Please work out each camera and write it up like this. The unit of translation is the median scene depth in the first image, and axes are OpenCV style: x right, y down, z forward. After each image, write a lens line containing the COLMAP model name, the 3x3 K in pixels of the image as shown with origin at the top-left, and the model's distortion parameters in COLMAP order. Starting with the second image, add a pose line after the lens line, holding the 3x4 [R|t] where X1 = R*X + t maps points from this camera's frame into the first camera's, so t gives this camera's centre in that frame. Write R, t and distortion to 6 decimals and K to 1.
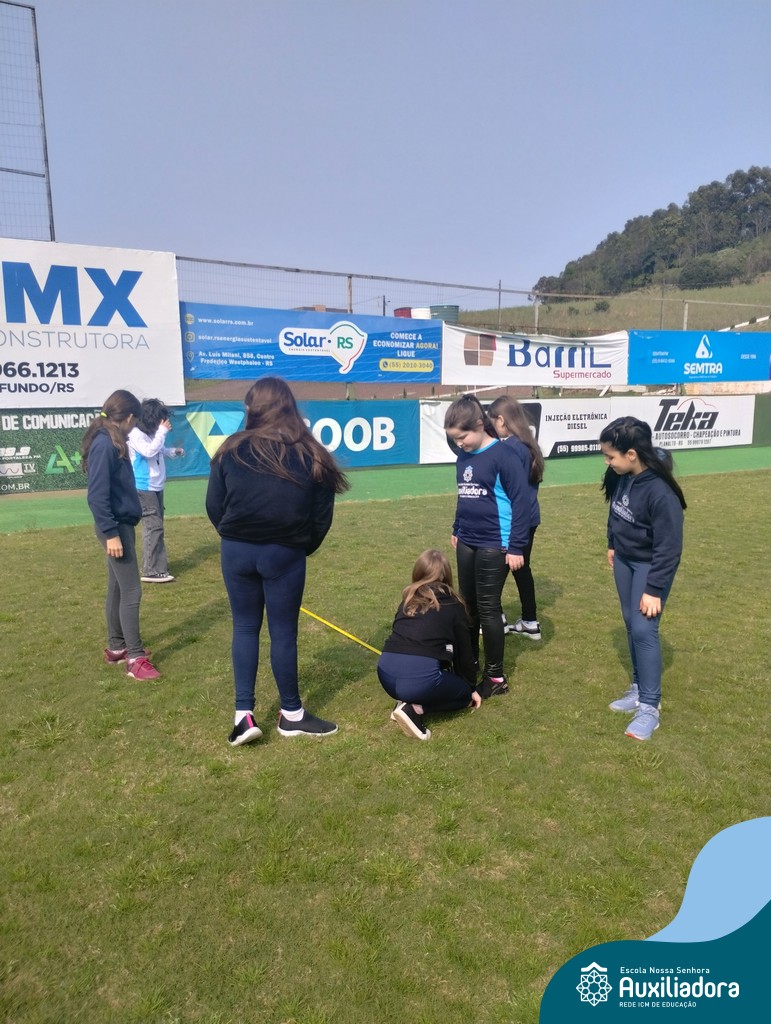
lens RADIAL K [[897.5, 0, 385.5], [0, 897.5, 512.0], [0, 0, 1]] dist [0.050191, -0.012906]
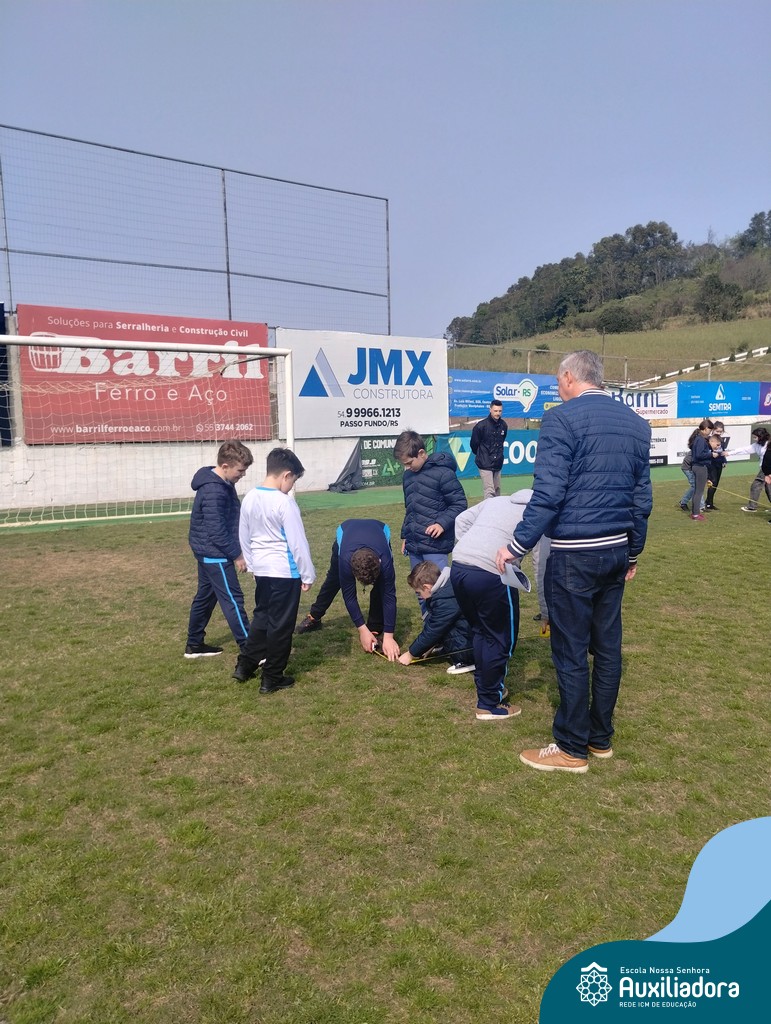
lens RADIAL K [[897.5, 0, 385.5], [0, 897.5, 512.0], [0, 0, 1]] dist [0.050191, -0.012906]
pose [[0.994087, -0.017783, 0.107124, -0.385196], [0.021870, 0.999072, -0.037093, 0.058365], [-0.106365, 0.039216, 0.993553, -0.425873]]
